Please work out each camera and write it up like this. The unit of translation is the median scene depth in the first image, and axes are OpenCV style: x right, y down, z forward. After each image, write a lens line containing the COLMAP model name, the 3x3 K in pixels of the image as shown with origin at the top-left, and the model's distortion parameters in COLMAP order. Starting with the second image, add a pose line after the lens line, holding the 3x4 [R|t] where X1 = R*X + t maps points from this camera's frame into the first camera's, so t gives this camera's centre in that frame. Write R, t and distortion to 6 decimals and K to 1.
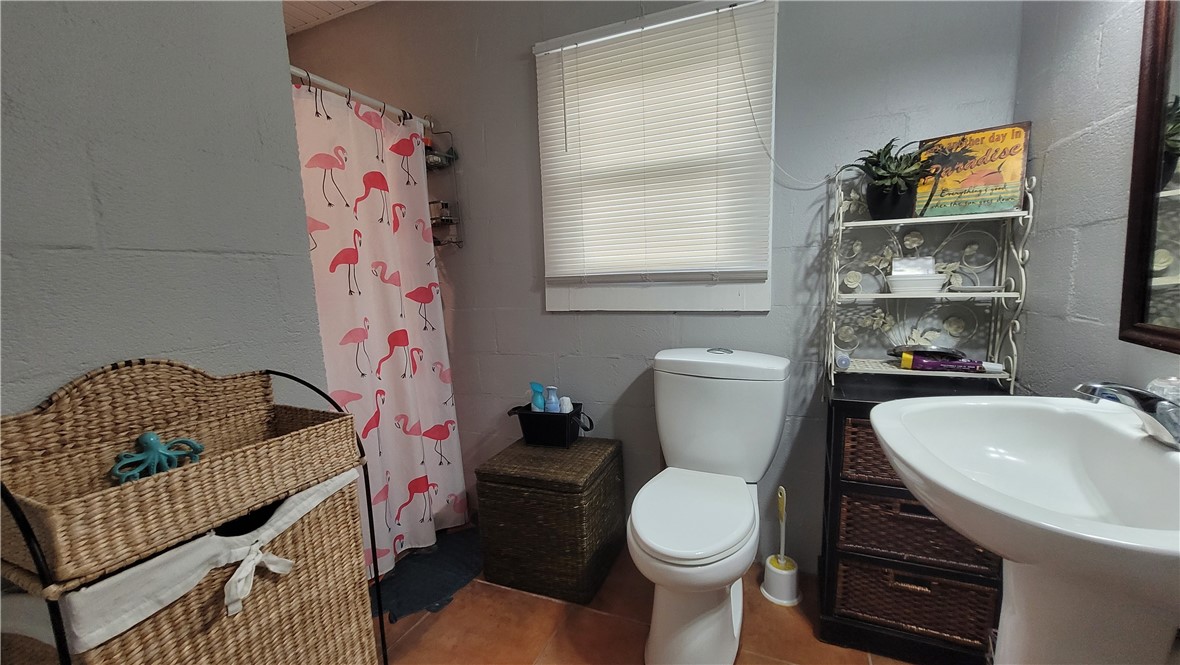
lens RADIAL K [[465.8, 0, 596.9], [0, 465.8, 348.8], [0, 0, 1]] dist [0.003042, 0.000164]
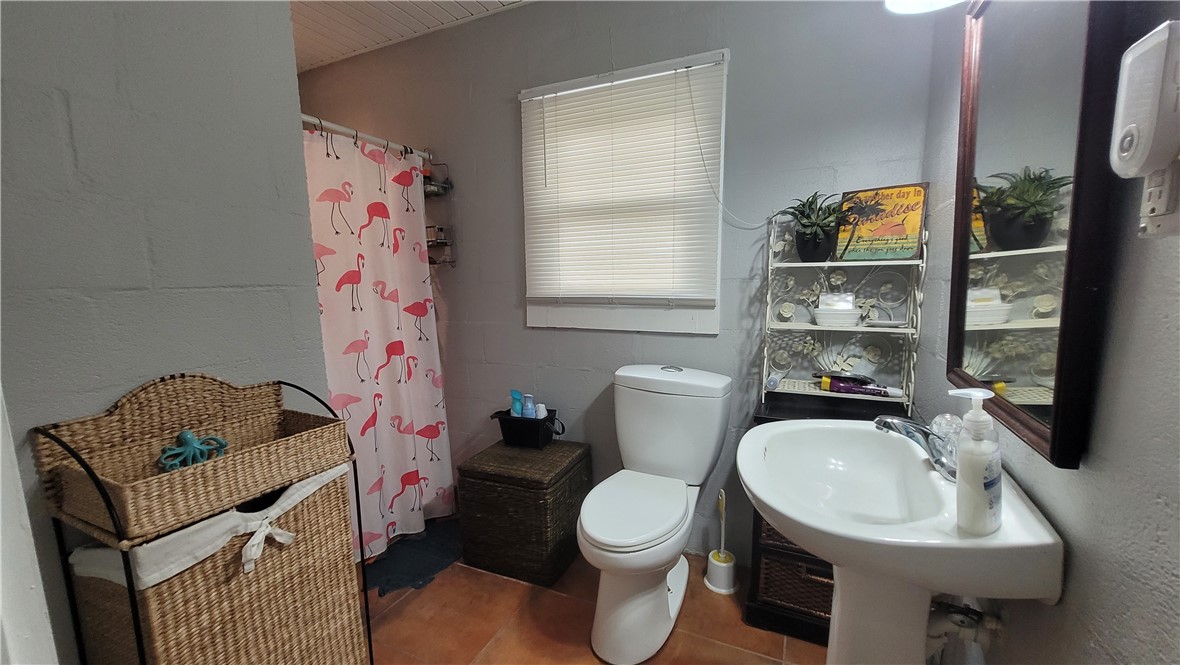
lens RADIAL K [[465.8, 0, 596.9], [0, 465.8, 348.8], [0, 0, 1]] dist [0.003042, 0.000164]
pose [[0.999411, 0.024423, -0.024109, 0.118717], [-0.024362, 0.999699, 0.002819, -0.047406], [0.024170, -0.002230, 0.999705, -0.156108]]
